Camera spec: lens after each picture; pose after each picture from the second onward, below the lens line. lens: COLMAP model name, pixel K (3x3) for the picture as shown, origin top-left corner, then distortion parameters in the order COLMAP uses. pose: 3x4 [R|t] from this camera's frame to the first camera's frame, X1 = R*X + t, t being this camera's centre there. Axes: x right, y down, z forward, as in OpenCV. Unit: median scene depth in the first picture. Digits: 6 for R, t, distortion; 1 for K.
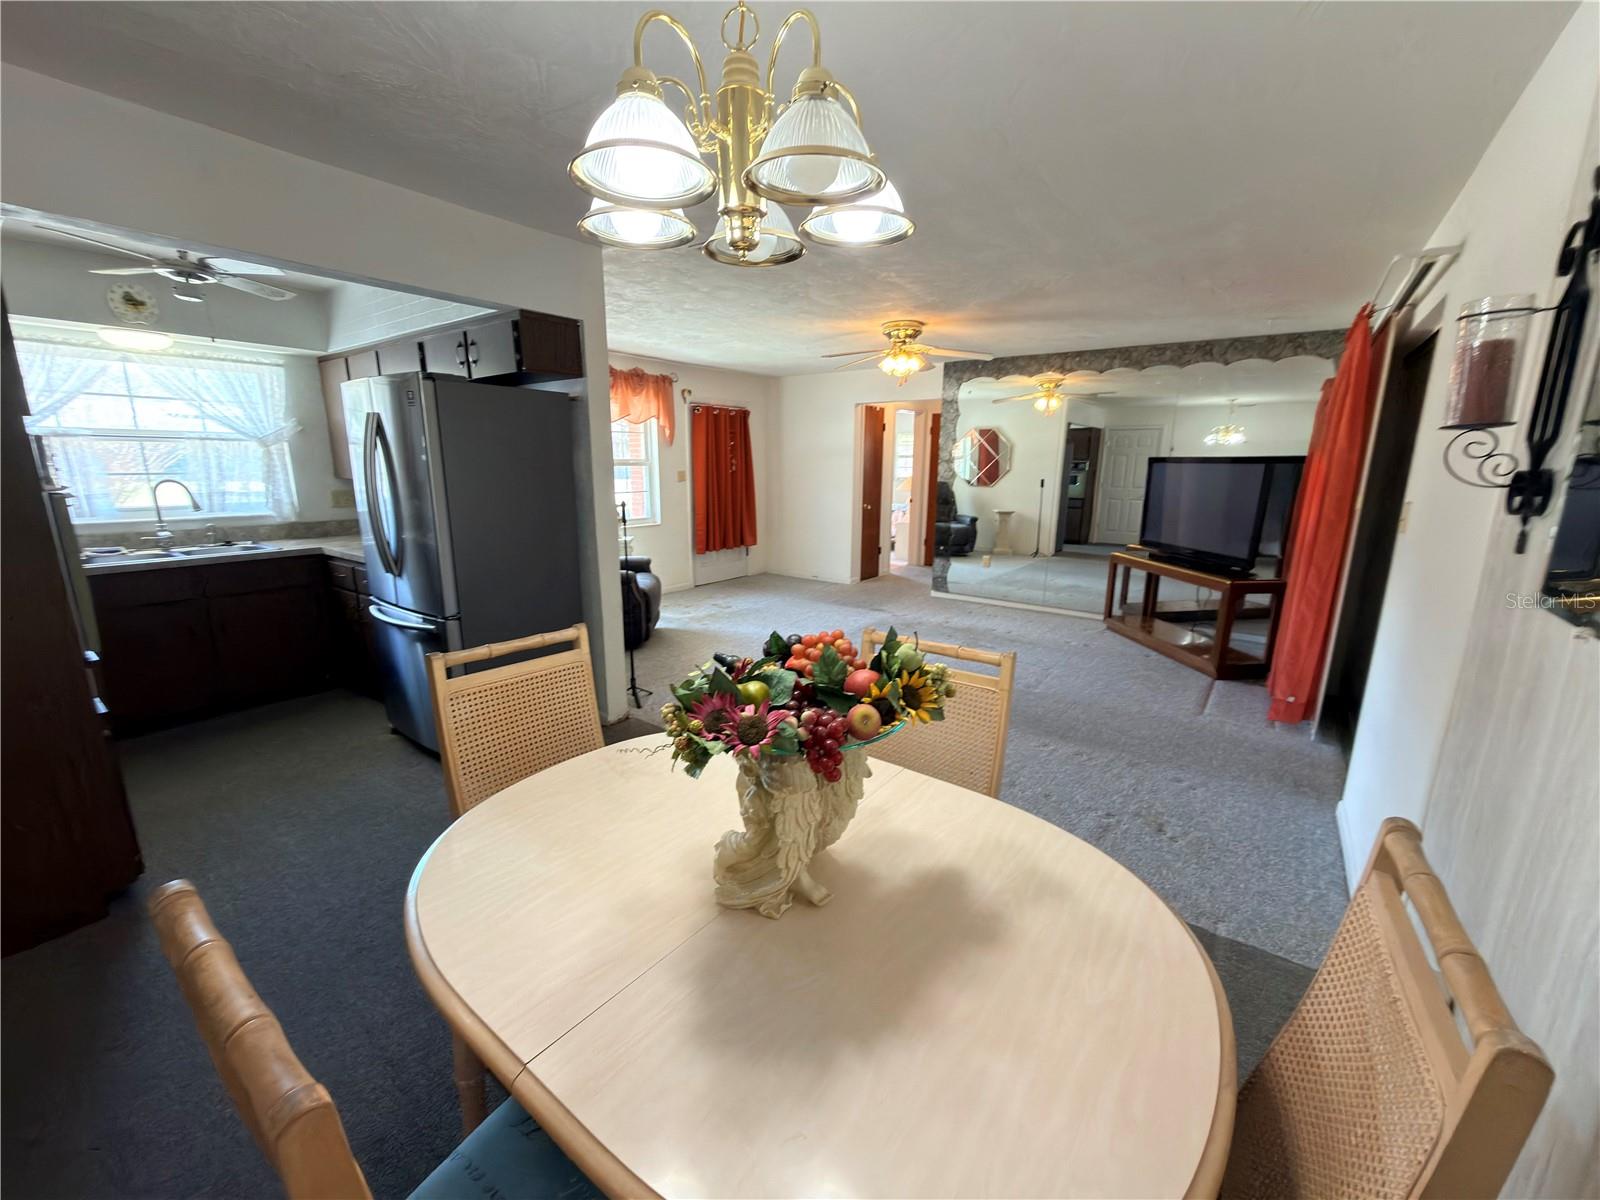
lens RADIAL K [[635.4, 0, 799.5], [0, 635.4, 603.4], [0, 0, 1]] dist [-0.000635, -0.000508]
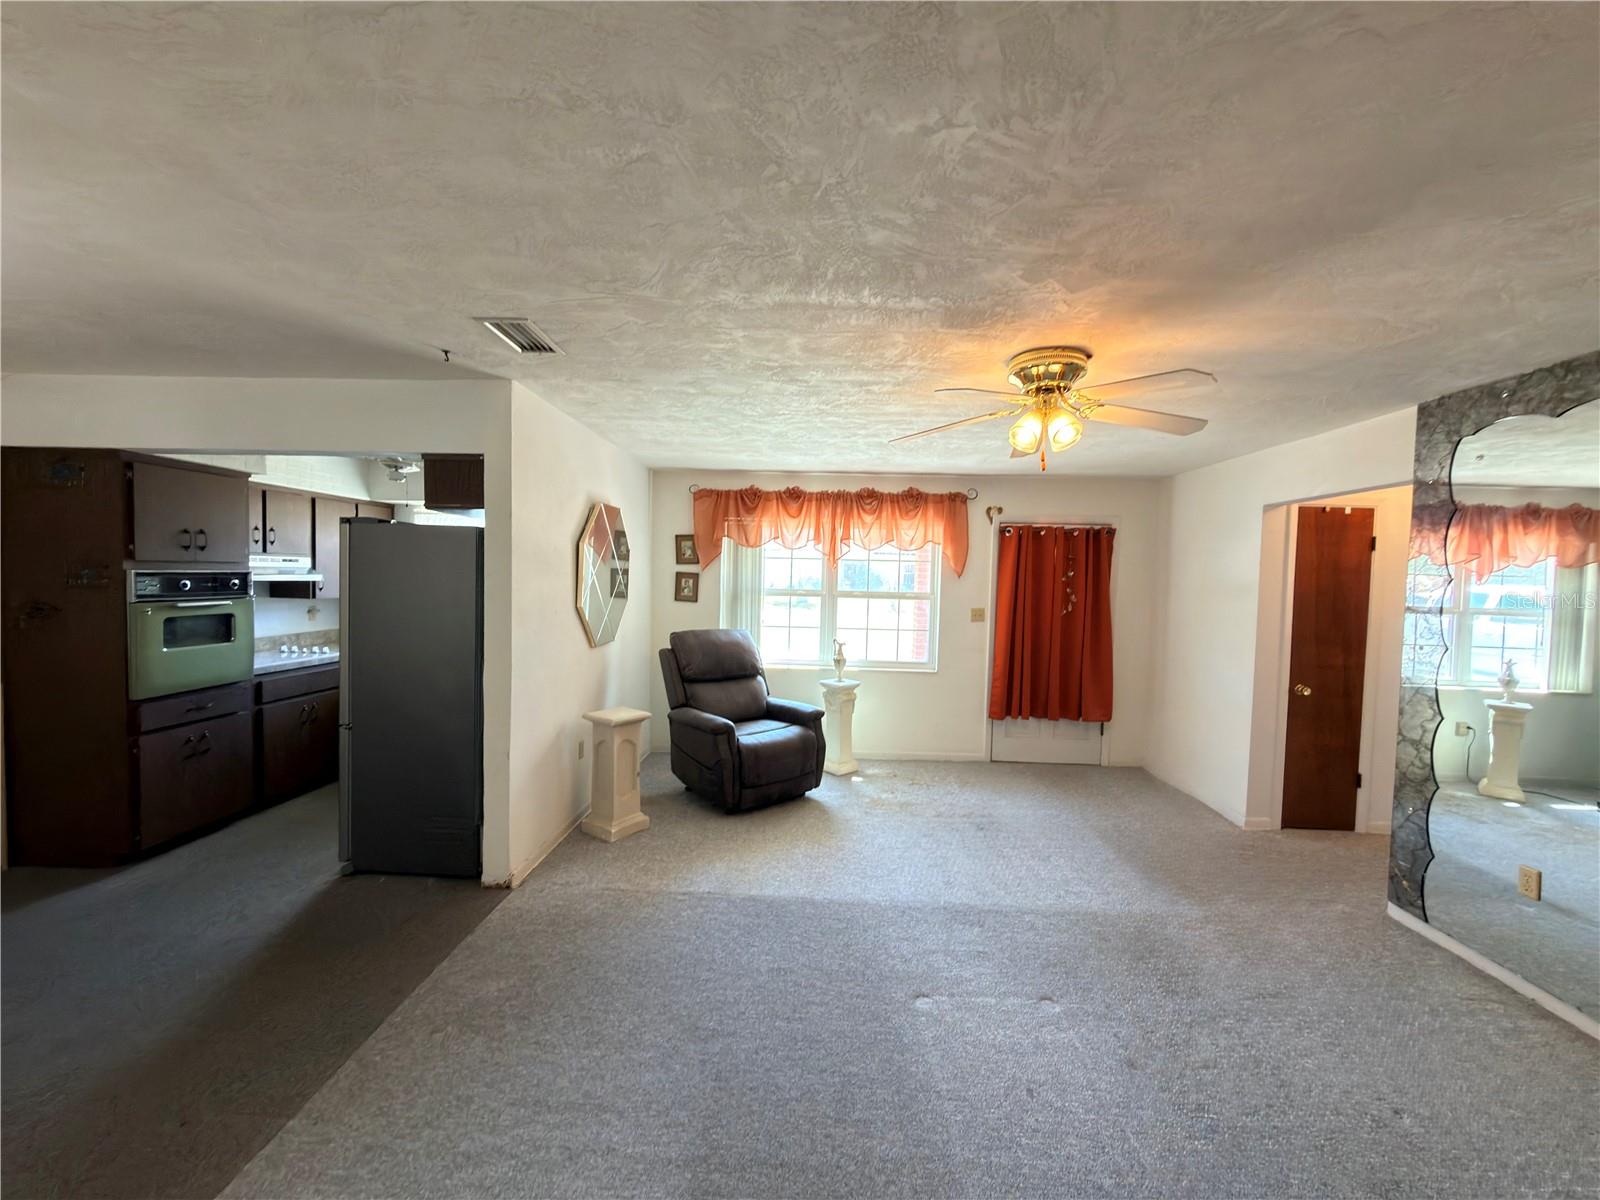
lens RADIAL K [[635.4, 0, 801.8], [0, 635.4, 603.1], [0, 0, 1]] dist [-0.000635, -0.000508]
pose [[0.571936, 0.039365, -0.819353, 0.574466], [-0.199859, 0.975435, -0.092644, -0.174146], [0.795579, 0.216741, 0.565754, 0.677640]]
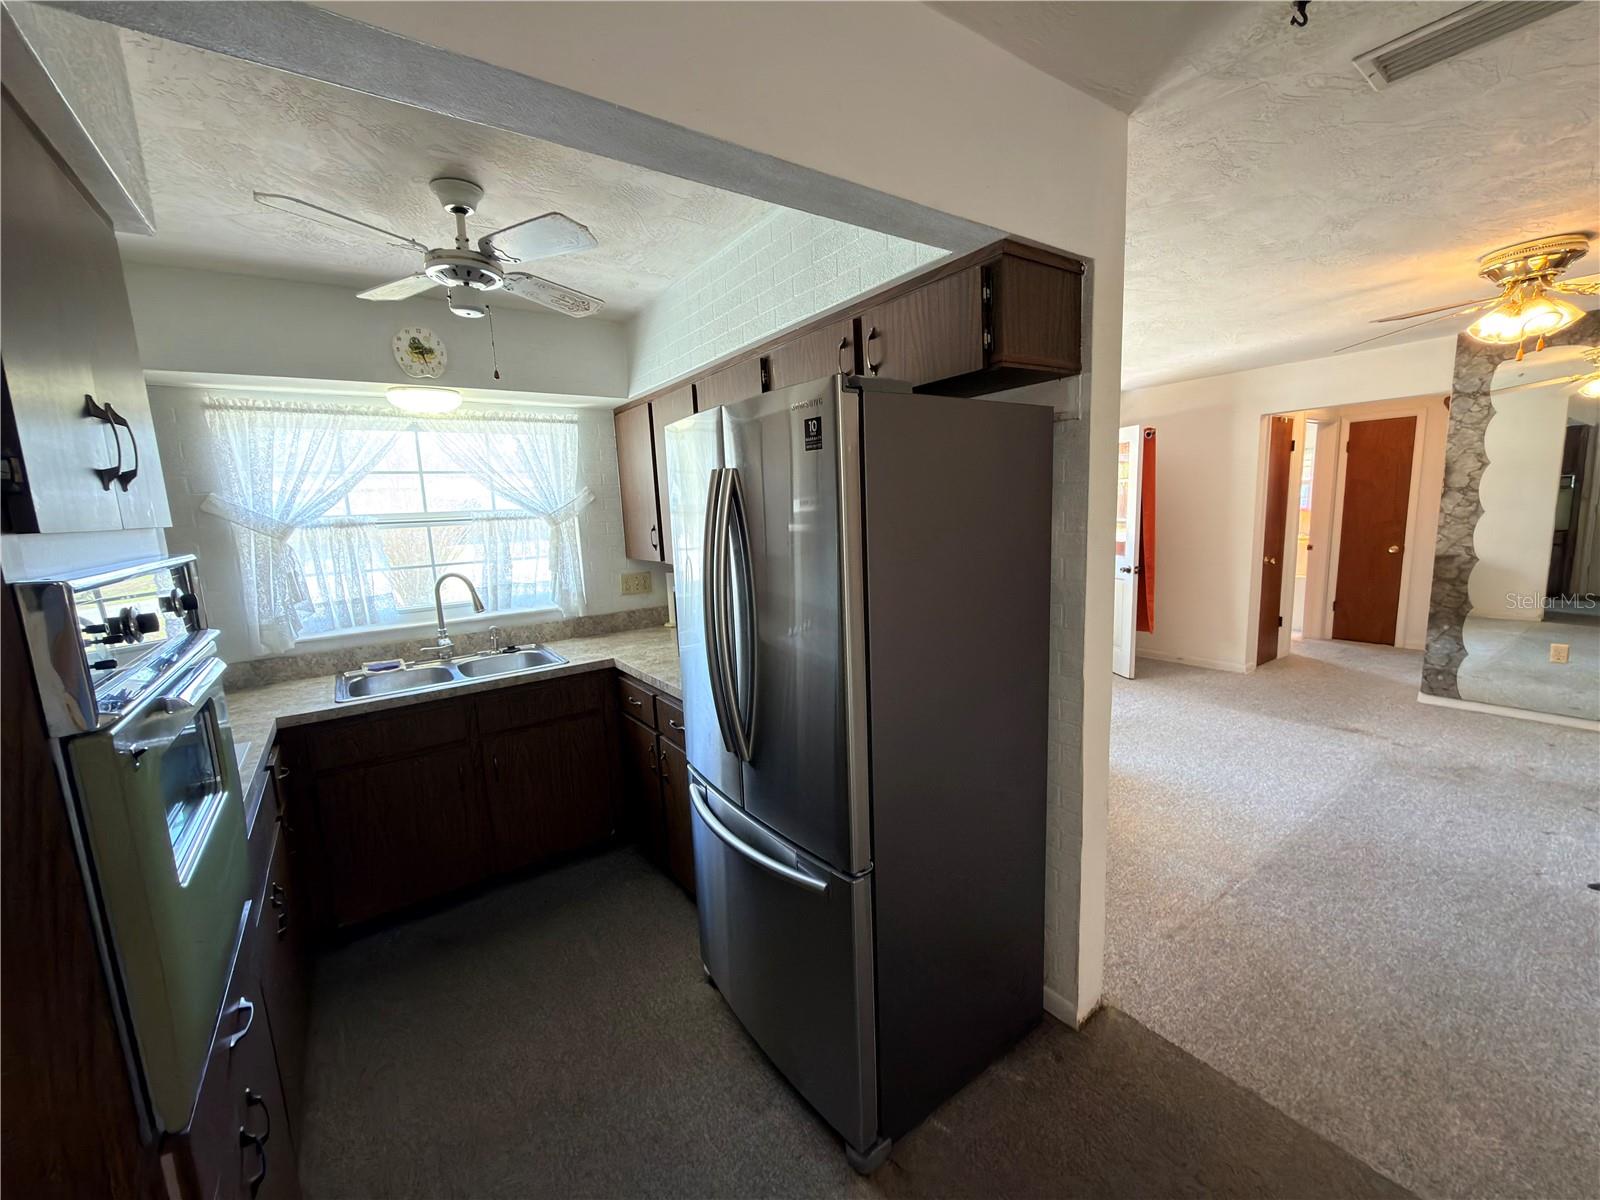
lens RADIAL K [[635.4, 0, 800.4], [0, 635.4, 600.9], [0, 0, 1]] dist [-0.000635, -0.000508]
pose [[0.949457, -0.005488, -0.313849, -0.310837], [-0.015445, 0.997819, -0.064172, -0.108359], [0.313516, 0.065776, 0.947302, 0.361400]]
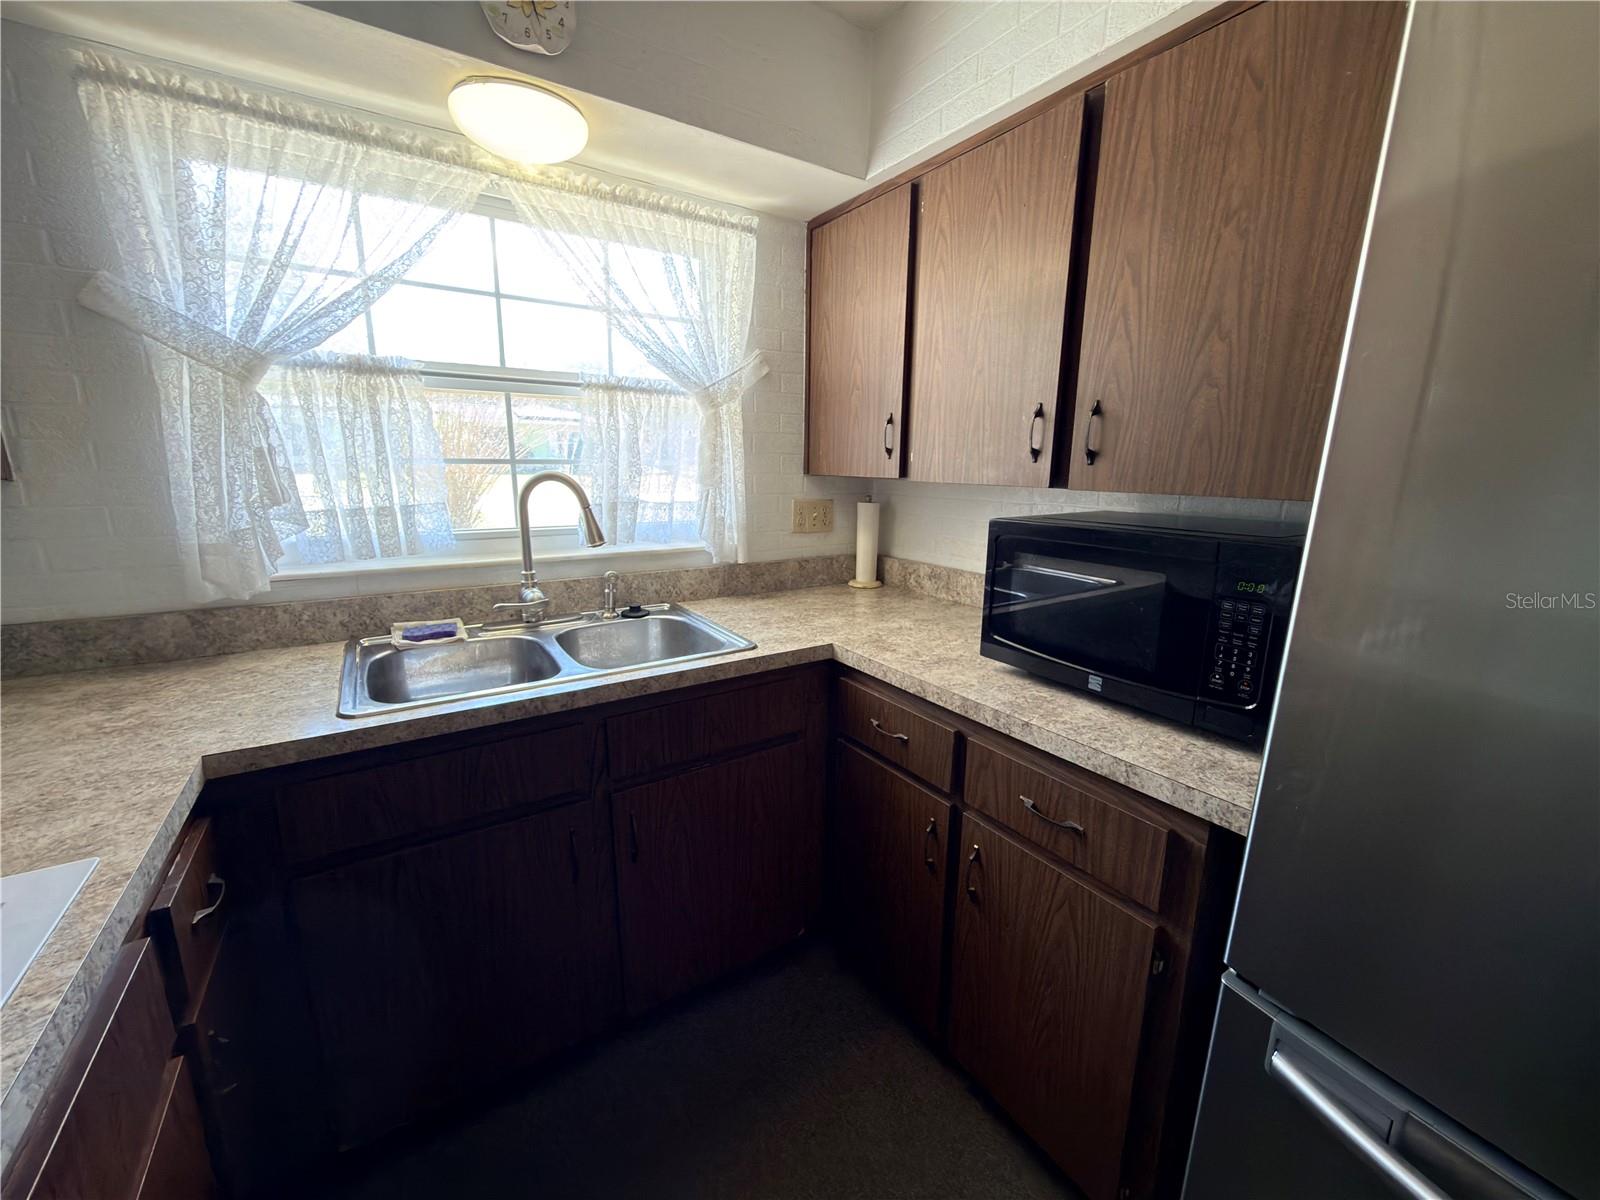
lens RADIAL K [[635.4, 0, 797.2], [0, 635.4, 600.0], [0, 0, 1]] dist [-0.000635, -0.000508]
pose [[0.936870, 0.079094, -0.340615, -0.624355], [-0.080868, 0.996684, 0.009009, -0.115839], [0.340198, 0.019105, 0.940160, 0.594972]]
